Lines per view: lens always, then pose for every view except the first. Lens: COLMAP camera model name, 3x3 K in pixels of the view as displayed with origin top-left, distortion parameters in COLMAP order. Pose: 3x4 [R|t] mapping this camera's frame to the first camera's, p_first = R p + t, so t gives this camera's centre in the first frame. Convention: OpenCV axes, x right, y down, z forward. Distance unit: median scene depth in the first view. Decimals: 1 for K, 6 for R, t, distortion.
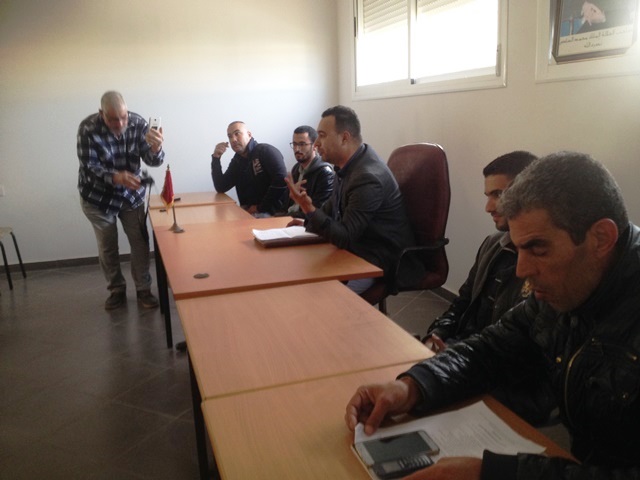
lens RADIAL K [[601.8, 0, 308.5], [0, 601.8, 236.6], [0, 0, 1]] dist [0.005888, 0.000000]
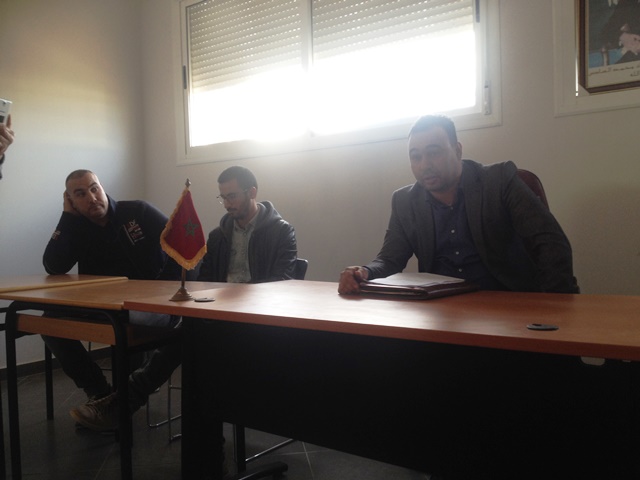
lens RADIAL K [[601.8, 0, 315.6], [0, 601.8, 242.8], [0, 0, 1]] dist [0.005888, 0.000000]
pose [[0.804478, -0.003637, 0.593971, -0.531063], [0.116291, 0.981594, -0.151494, 0.041680], [-0.582487, 0.190947, 0.790094, 0.561644]]
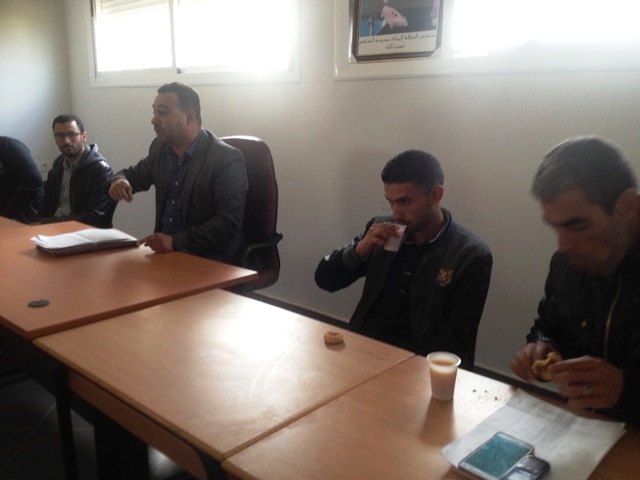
lens RADIAL K [[601.8, 0, 309.3], [0, 601.8, 242.5], [0, 0, 1]] dist [0.005888, 0.000000]
pose [[0.868059, -0.065448, 0.492128, -0.204583], [0.059232, 0.997845, 0.028224, -0.008608], [-0.492915, 0.004650, 0.870065, 0.137212]]
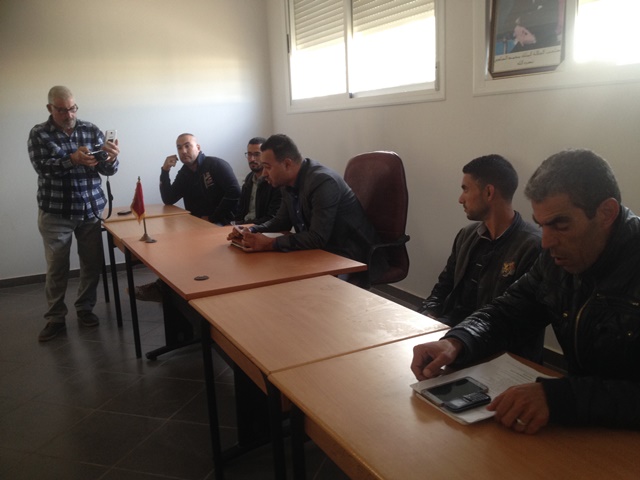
lens RADIAL K [[601.8, 0, 308.2], [0, 601.8, 241.4], [0, 0, 1]] dist [0.005888, 0.000000]
pose [[0.987400, -0.042114, 0.152539, -0.122955], [0.044267, 0.998962, -0.010749, 0.016368], [-0.151928, 0.017366, 0.988239, -0.066074]]
